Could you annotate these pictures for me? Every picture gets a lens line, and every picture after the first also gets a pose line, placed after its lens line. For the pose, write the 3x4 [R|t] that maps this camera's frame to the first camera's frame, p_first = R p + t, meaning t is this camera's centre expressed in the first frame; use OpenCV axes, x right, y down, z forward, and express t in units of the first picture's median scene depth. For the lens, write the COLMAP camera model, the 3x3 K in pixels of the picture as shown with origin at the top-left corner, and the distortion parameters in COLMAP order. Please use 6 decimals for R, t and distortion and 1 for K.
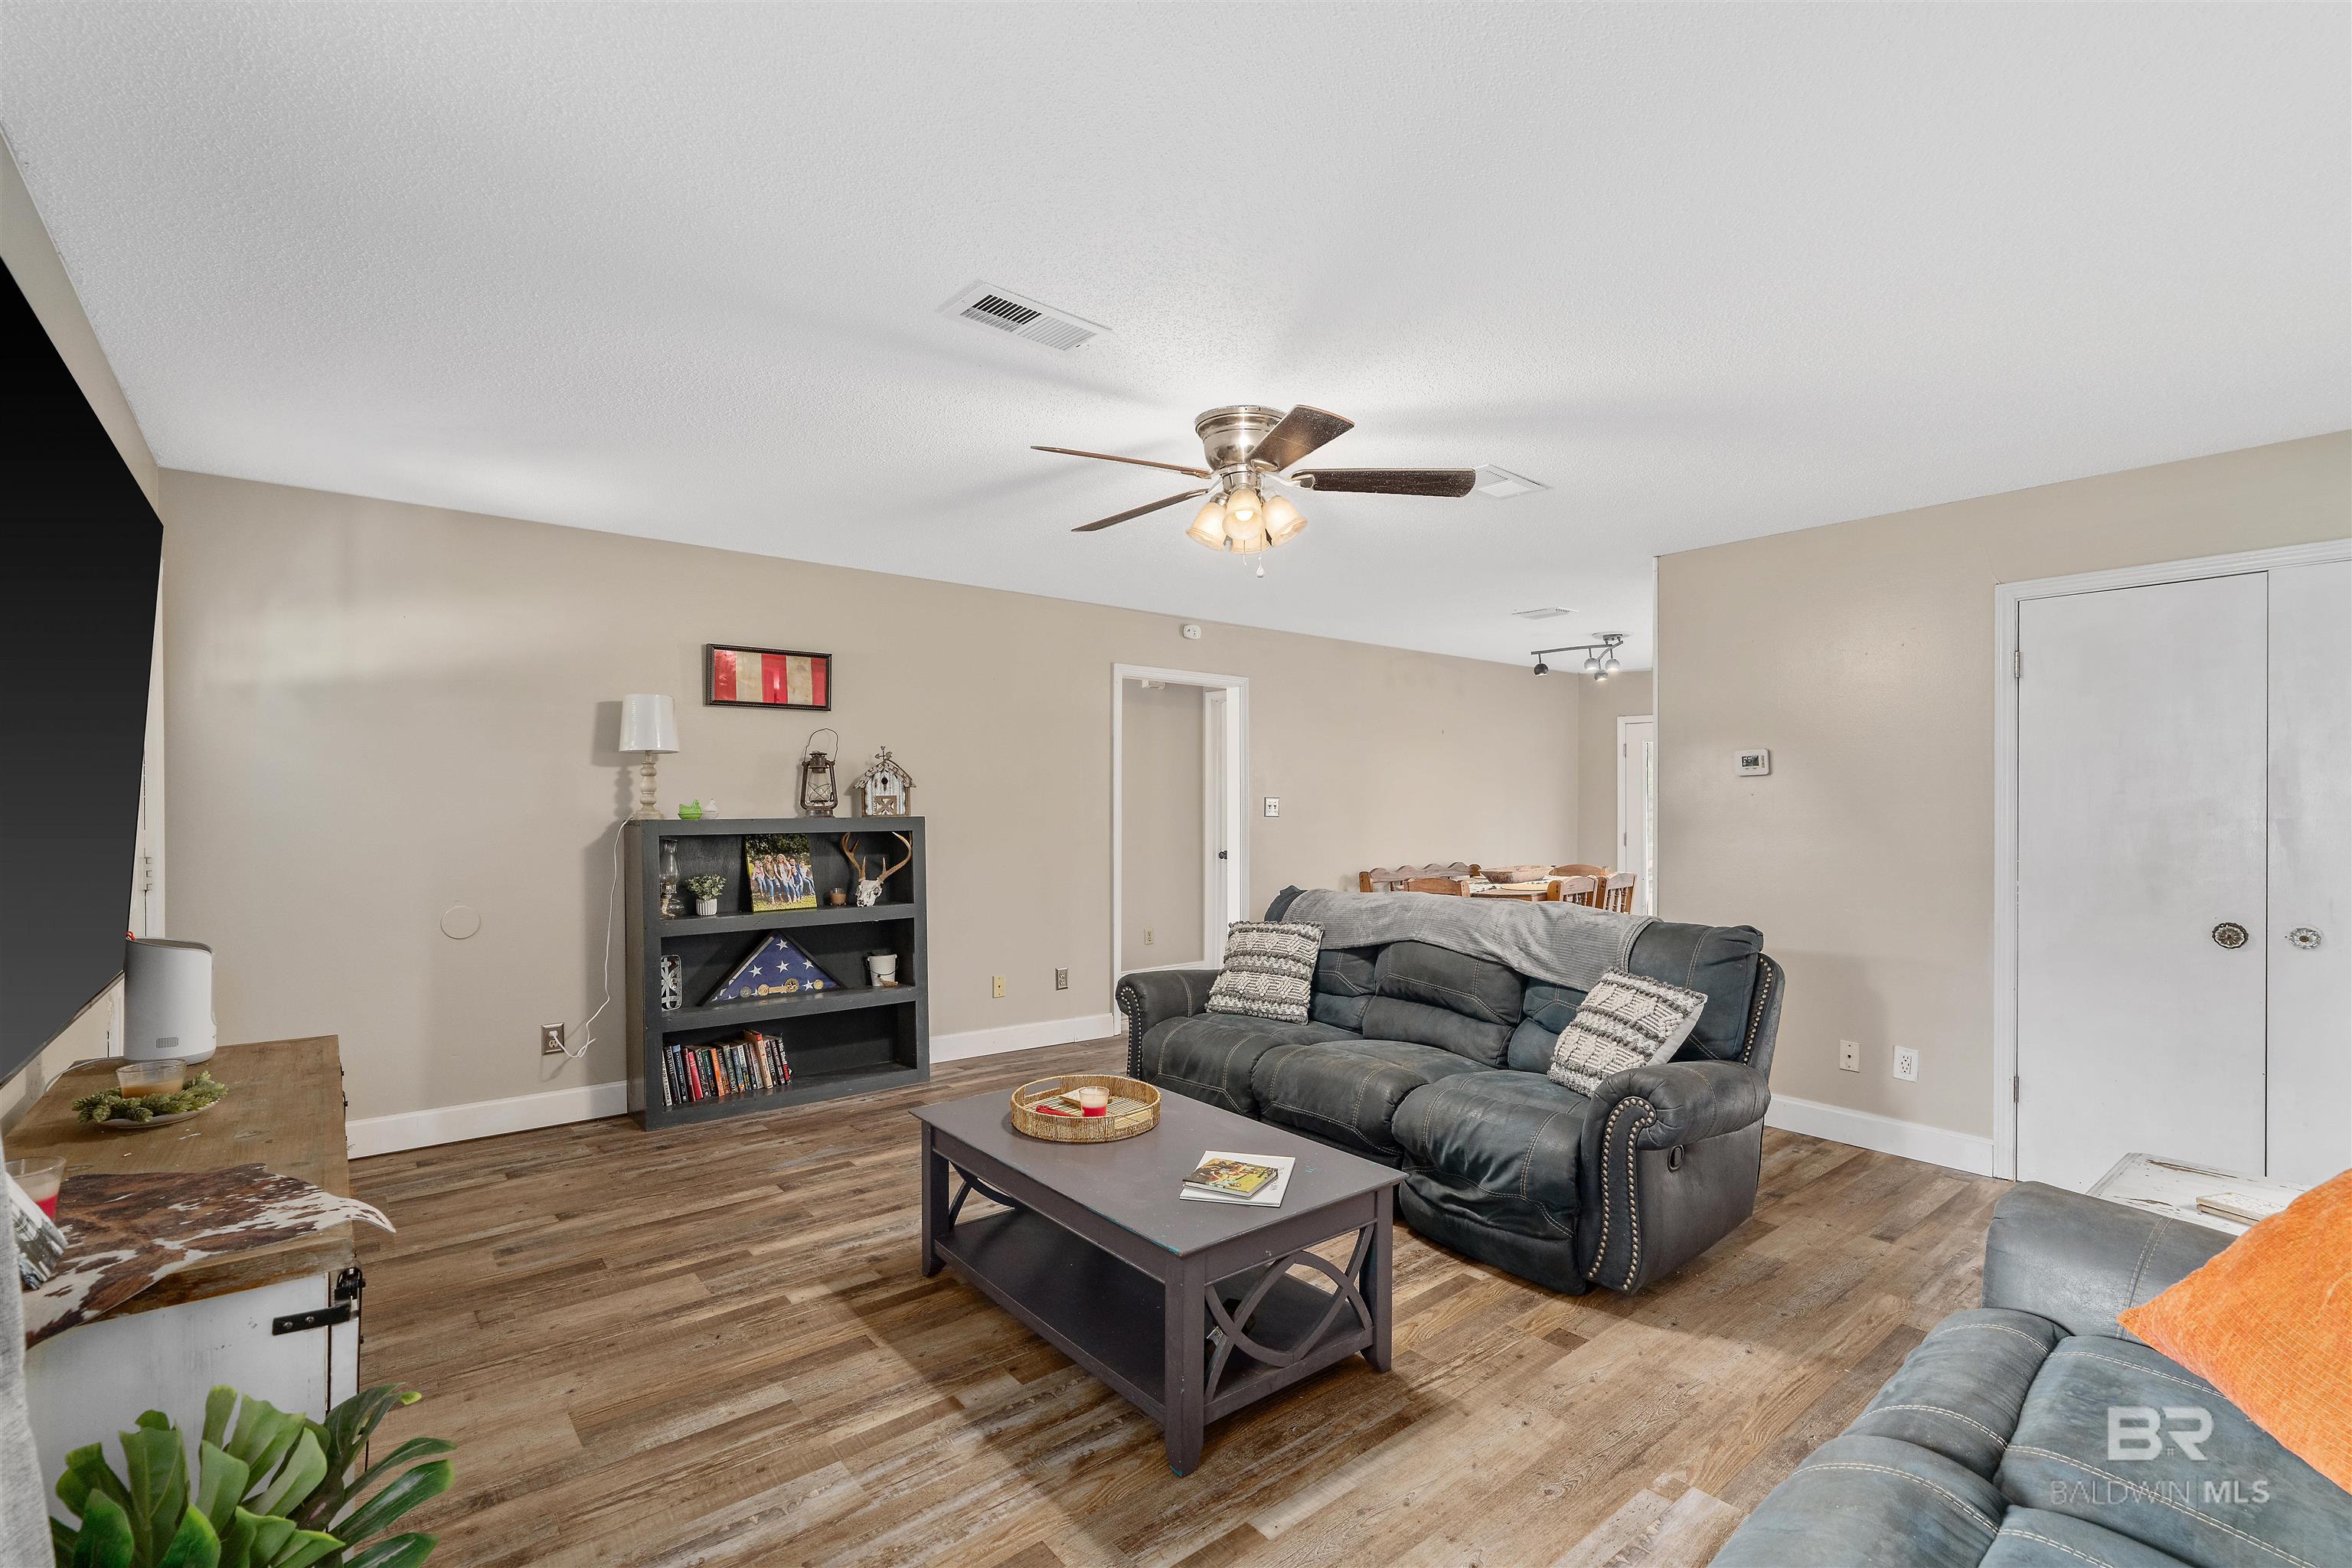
lens RADIAL K [[1067.1, 0, 1169.6], [0, 1067.1, 811.1], [0, 0, 1]] dist [-0.000311, 0.000033]
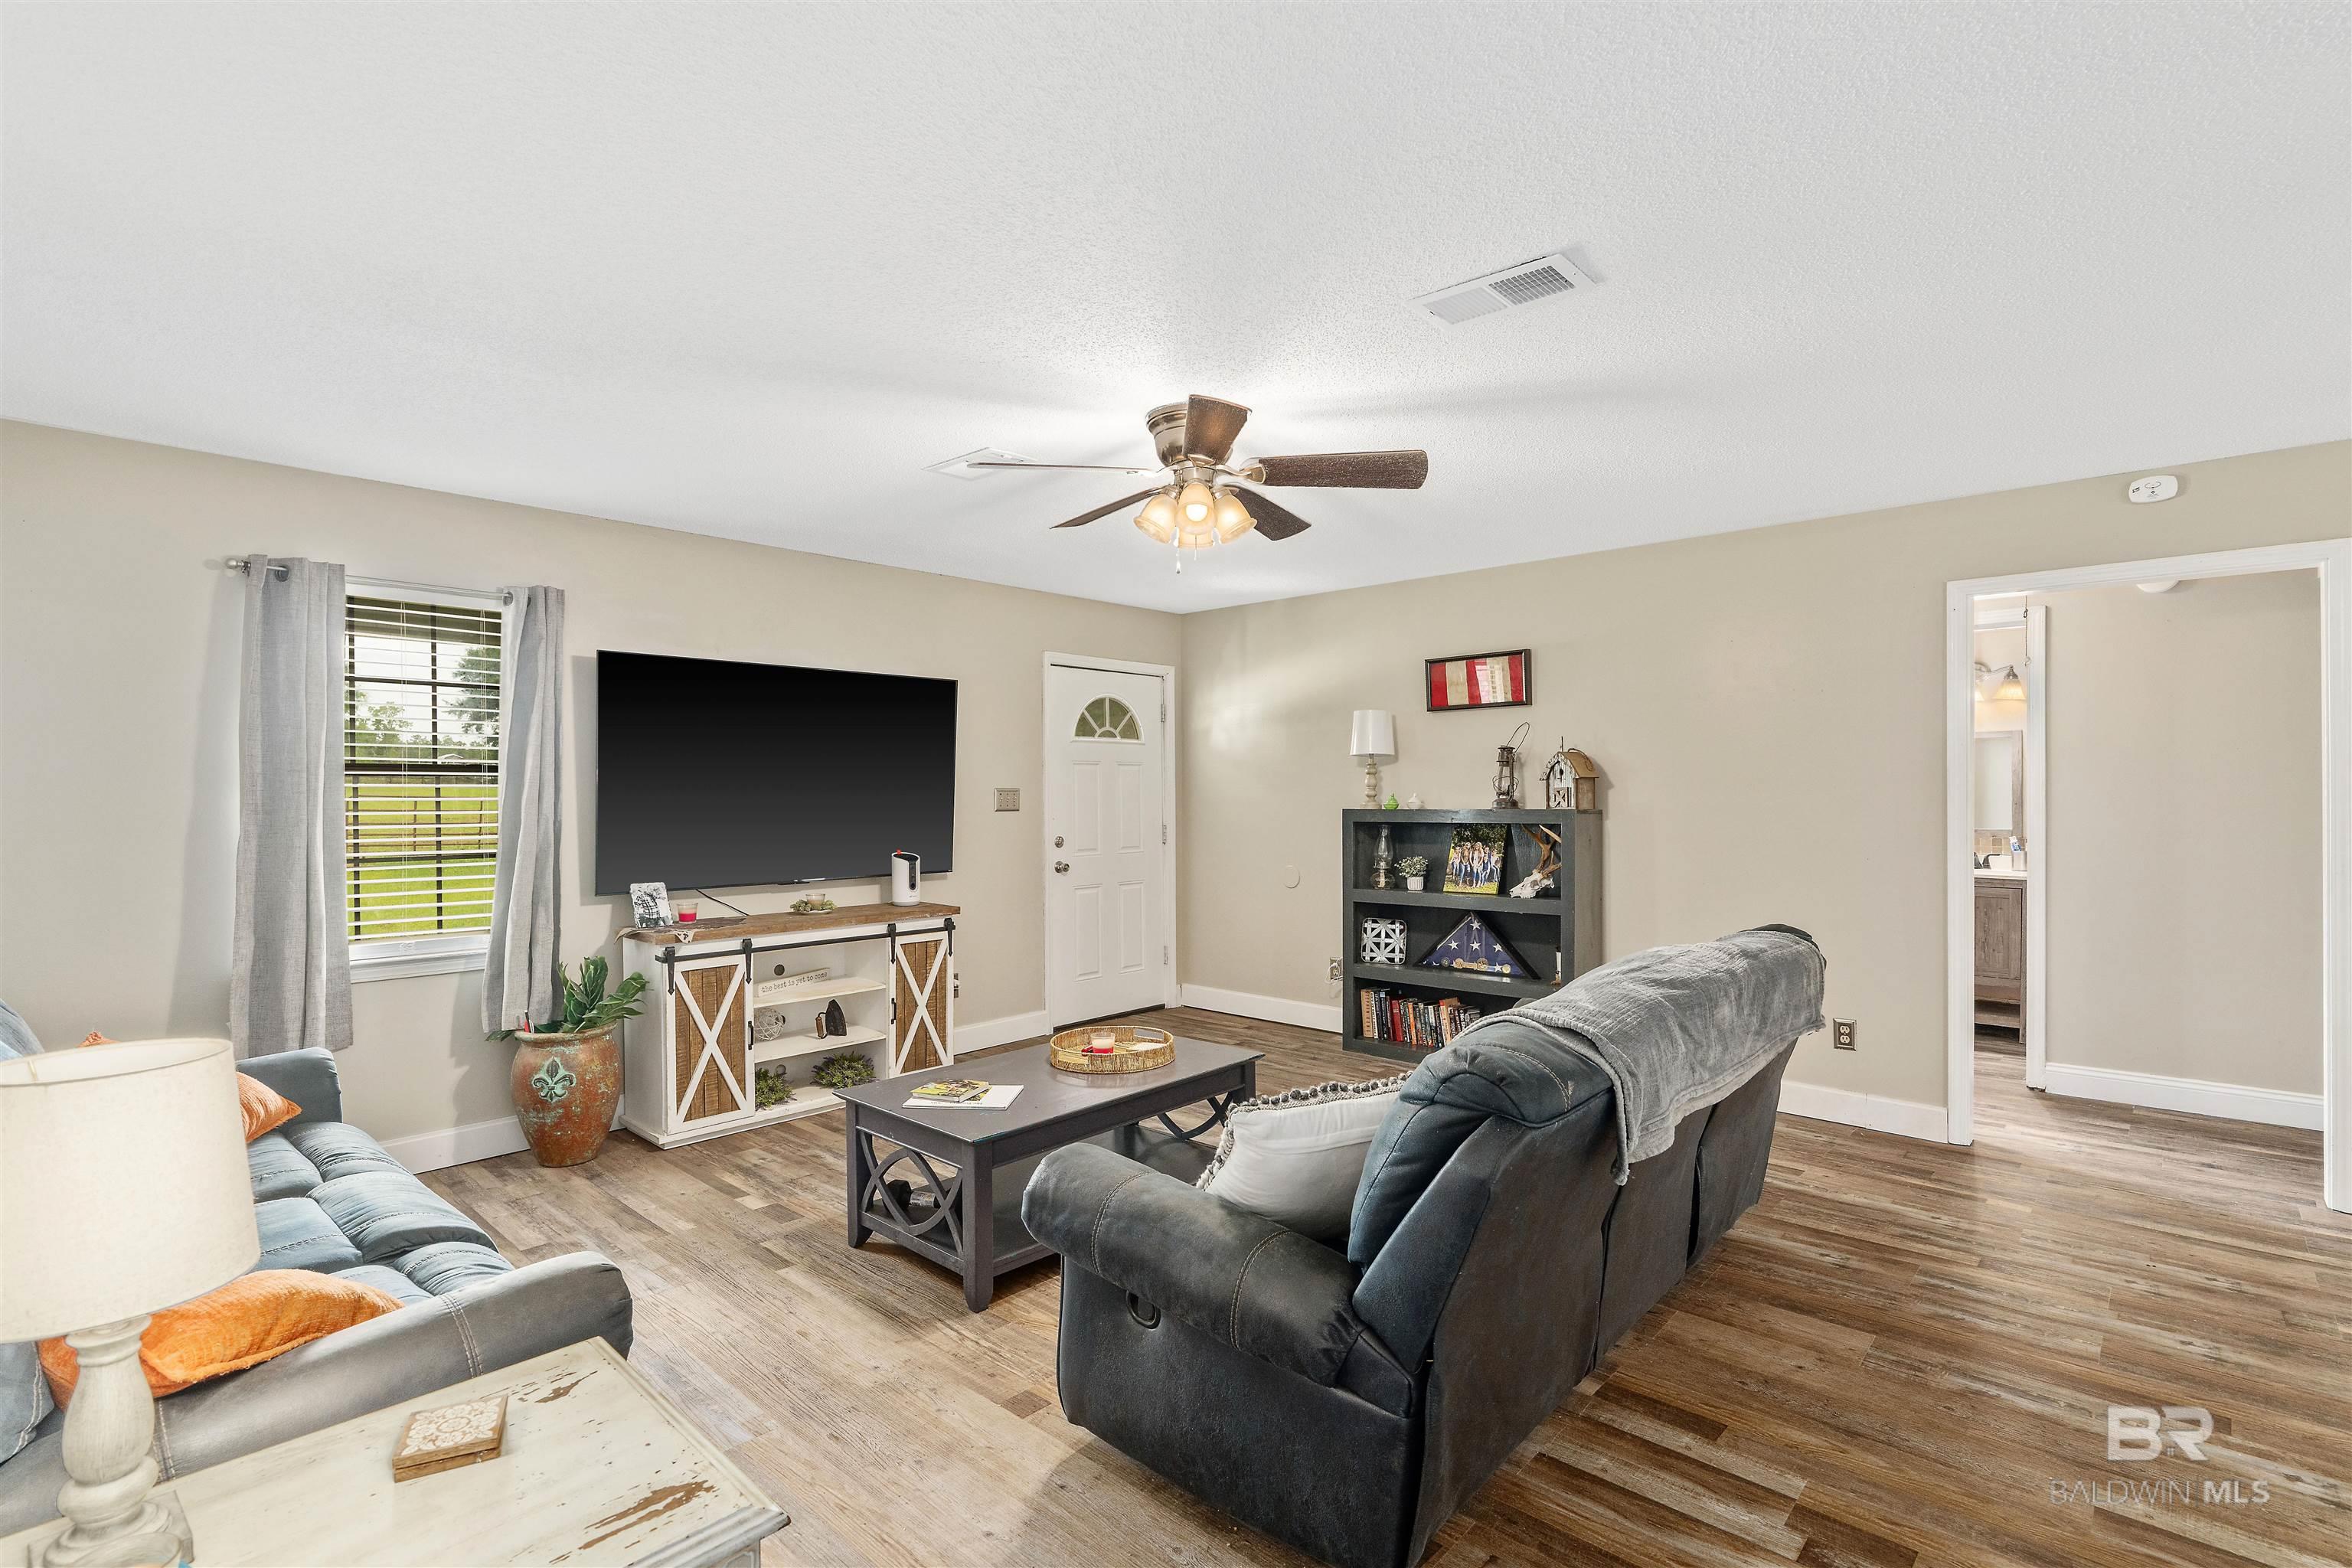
lens RADIAL K [[1087.1, 0, 1178.4], [0, 1087.1, 795.7], [0, 0, 1]] dist [-0.000816, 0.000298]
pose [[0.141216, -0.002712, -0.989975, 0.720578], [-0.001713, 0.999994, -0.002984, -0.003641], [0.989977, 0.002118, 0.141210, 0.561209]]
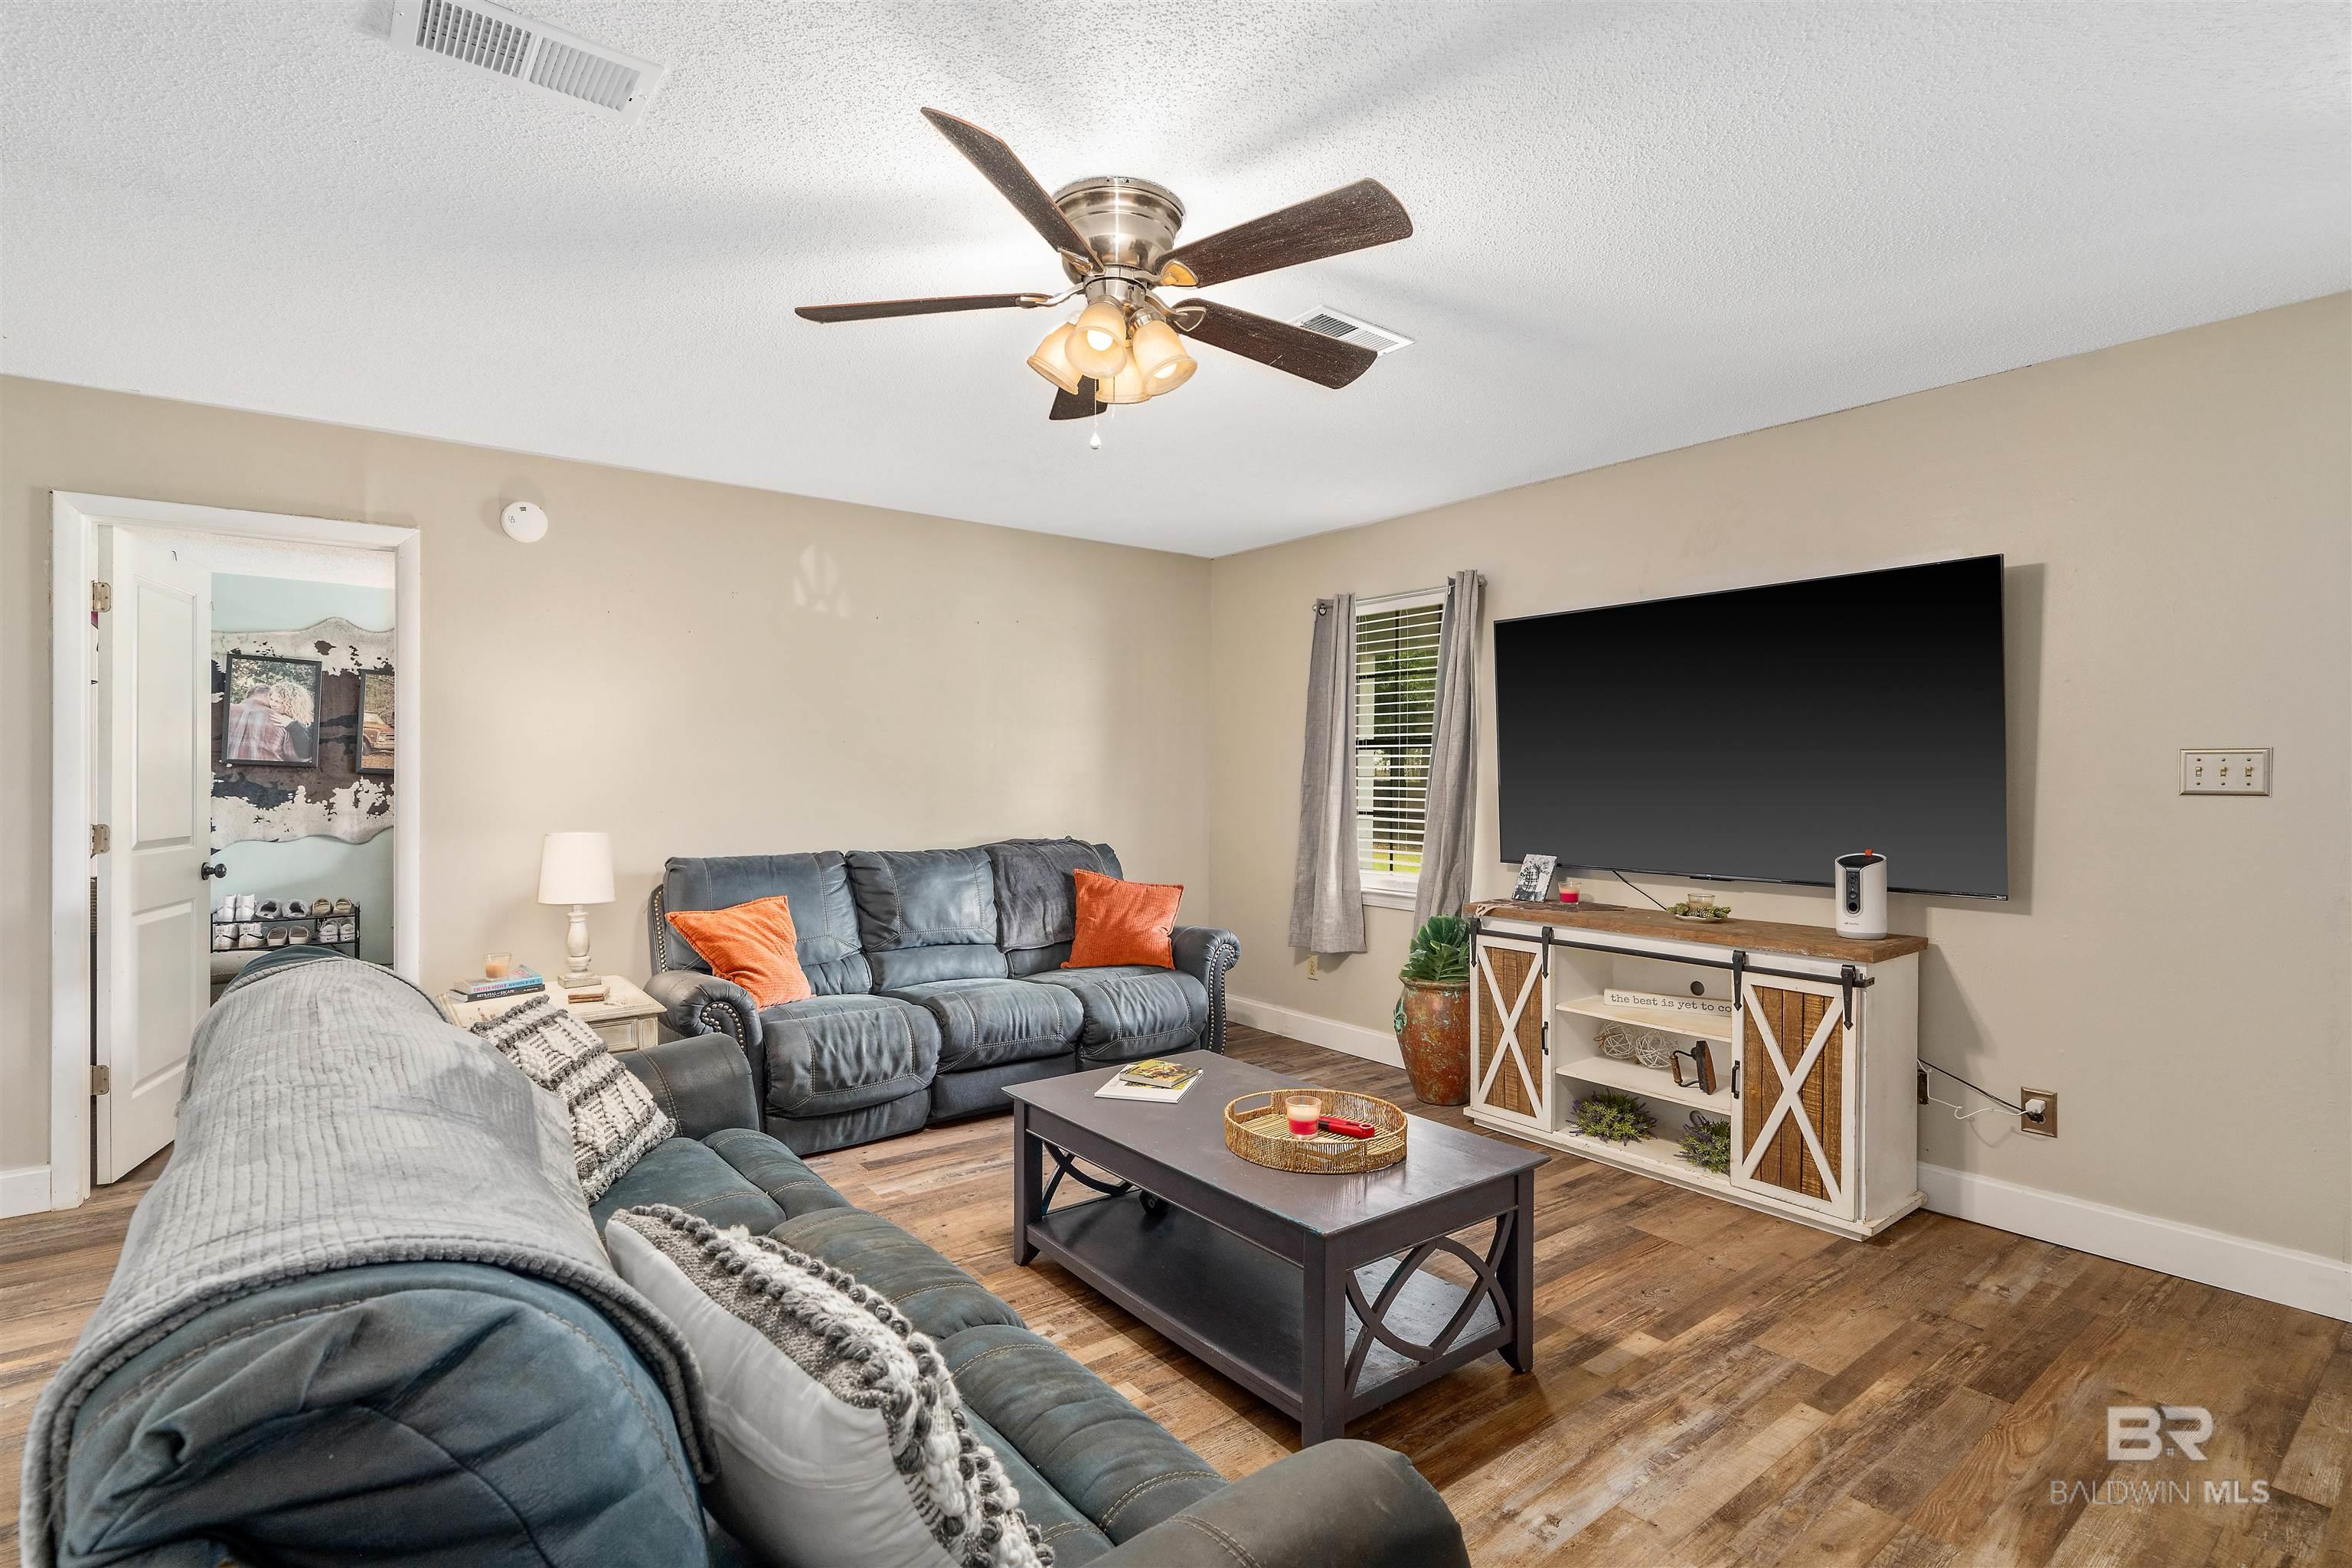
lens RADIAL K [[1090.3, 0, 1176.0], [0, 1090.3, 784.0], [0, 0, 1]] dist [-0.000259, 0.000039]
pose [[-0.999711, -0.008209, 0.022602, 0.007411], [-0.007888, 0.999867, 0.014275, 0.000296], [-0.022716, 0.014093, -0.999643, 1.148152]]
